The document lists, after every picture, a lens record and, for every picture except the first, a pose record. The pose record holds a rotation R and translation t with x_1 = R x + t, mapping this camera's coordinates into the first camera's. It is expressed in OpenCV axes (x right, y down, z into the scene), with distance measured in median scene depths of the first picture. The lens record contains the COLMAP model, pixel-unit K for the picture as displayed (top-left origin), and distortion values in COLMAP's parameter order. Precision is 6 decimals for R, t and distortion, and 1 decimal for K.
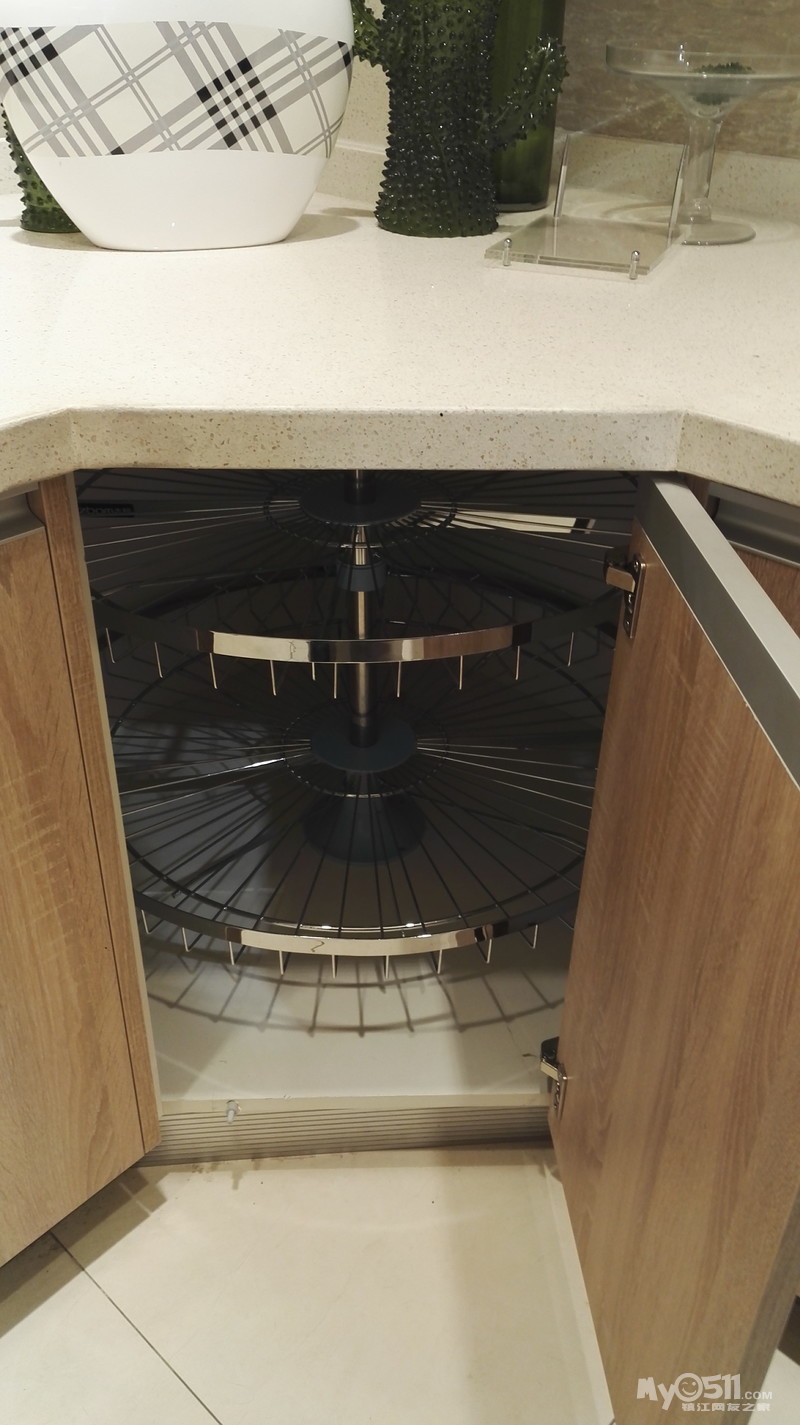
lens RADIAL K [[1154.2, 0, 405.1], [0, 1154.2, 718.0], [0, 0, 1]] dist [0.047925, 0.004104]
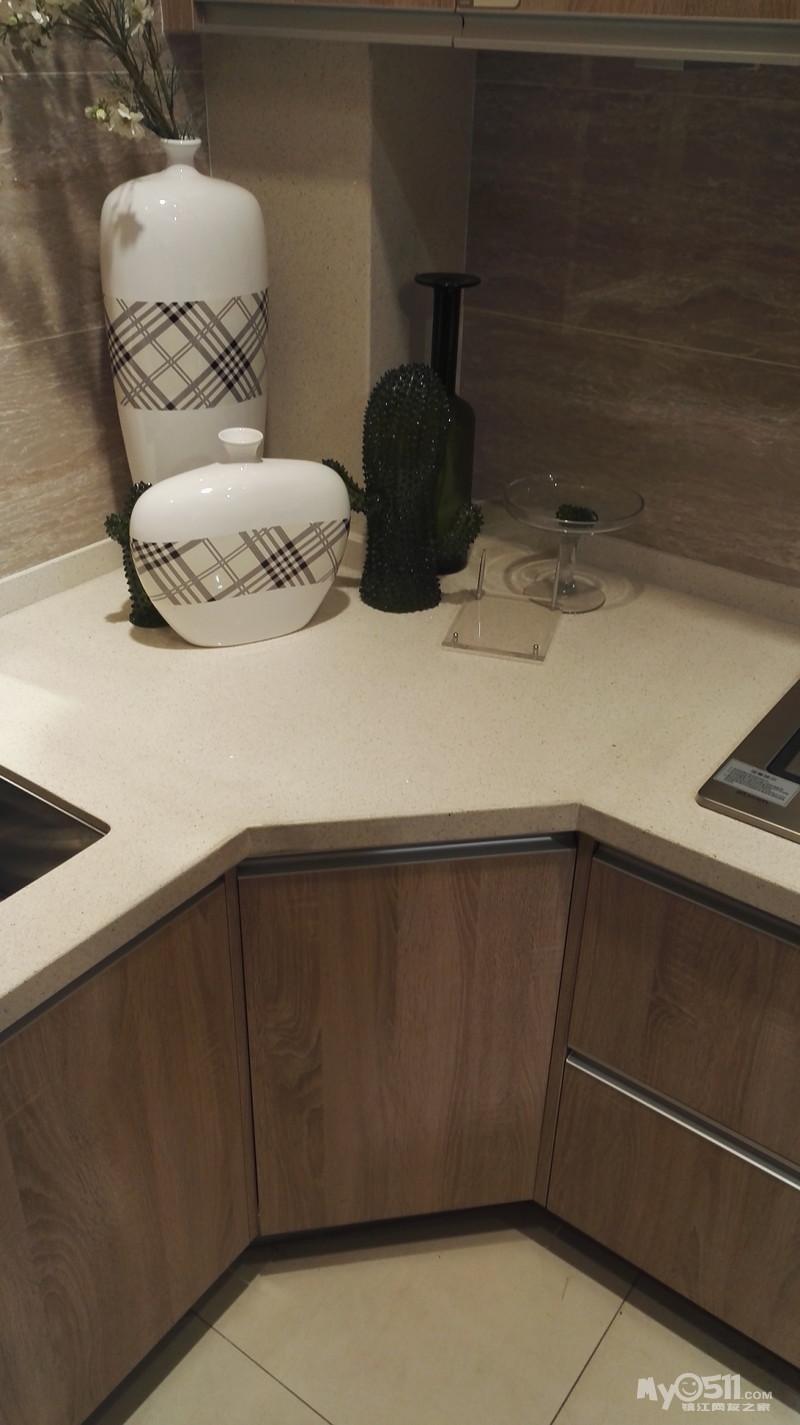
lens RADIAL K [[1154.2, 0, 391.9], [0, 1154.2, 709.4], [0, 0, 1]] dist [0.047925, 0.004104]
pose [[0.994055, -0.057152, 0.092672, -0.156325], [0.061205, 0.997262, -0.041500, -0.254757], [-0.090047, 0.046925, 0.994831, -0.583001]]
